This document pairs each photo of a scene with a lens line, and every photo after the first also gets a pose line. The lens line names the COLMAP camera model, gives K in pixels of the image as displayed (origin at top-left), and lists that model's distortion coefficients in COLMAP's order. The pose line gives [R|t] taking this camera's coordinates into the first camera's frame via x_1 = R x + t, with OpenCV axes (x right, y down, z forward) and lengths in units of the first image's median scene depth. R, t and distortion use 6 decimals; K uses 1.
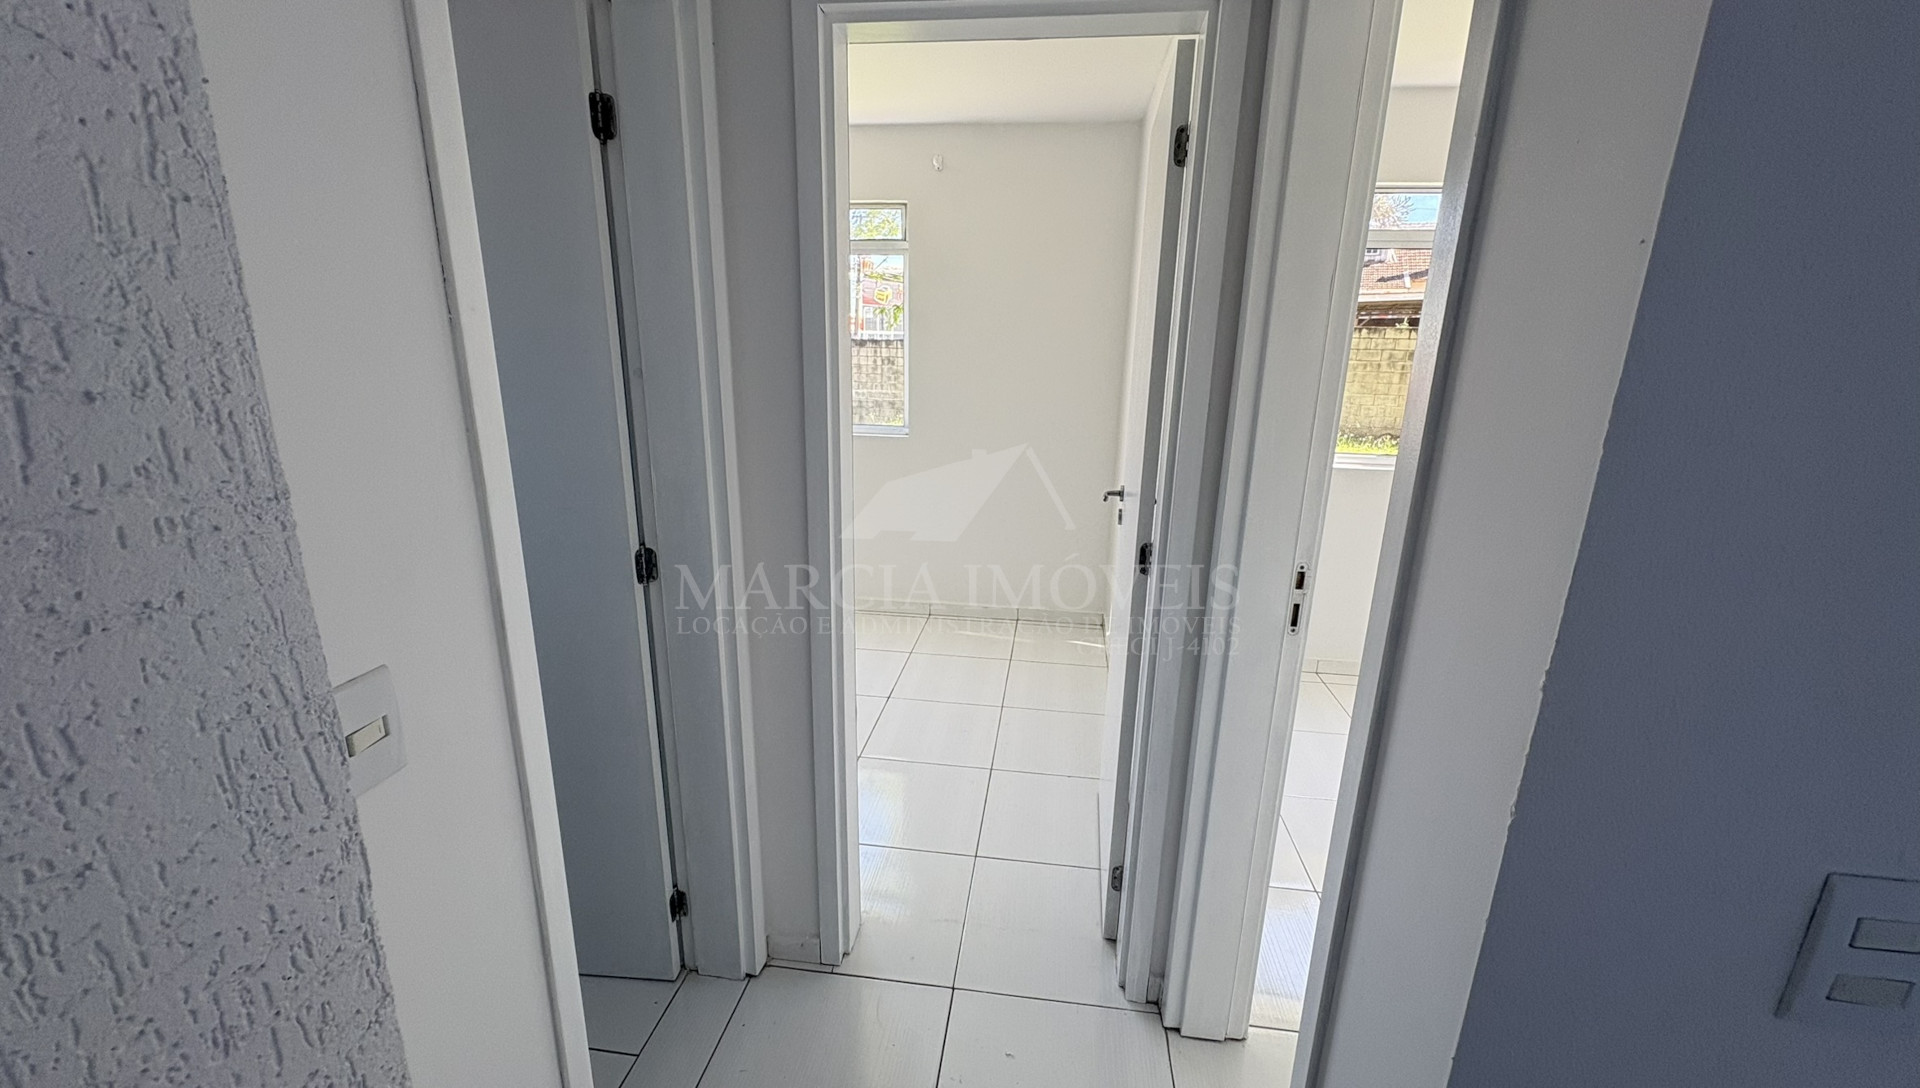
lens RADIAL K [[765.8, 0, 959.8], [0, 765.8, 538.2], [0, 0, 1]] dist [0.000427, 0.000366]
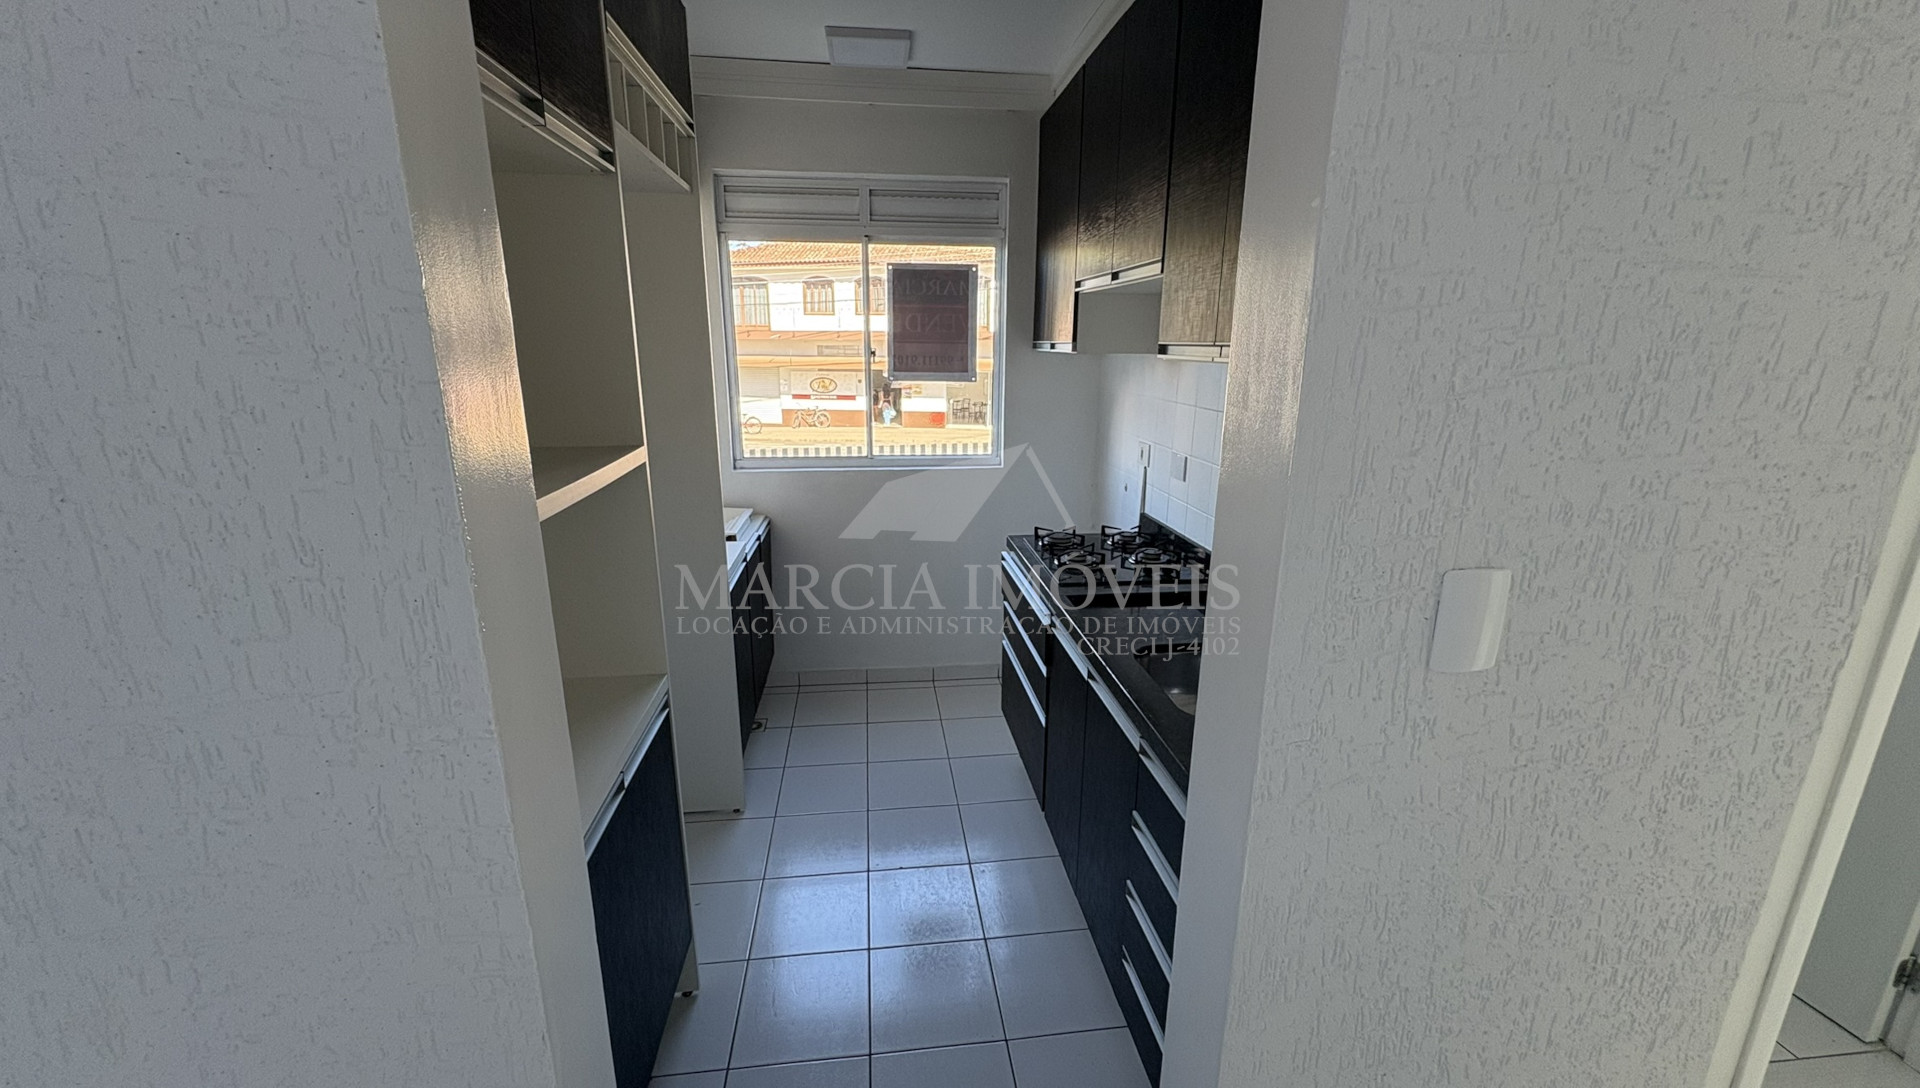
lens RADIAL K [[765.8, 0, 959.8], [0, 765.8, 538.2], [0, 0, 1]] dist [0.000427, 0.000366]
pose [[0.239653, 0.229234, -0.943408, 0.436103], [-0.253098, 0.952876, 0.167240, 0.426088], [0.937288, 0.198695, 0.286378, -1.747082]]
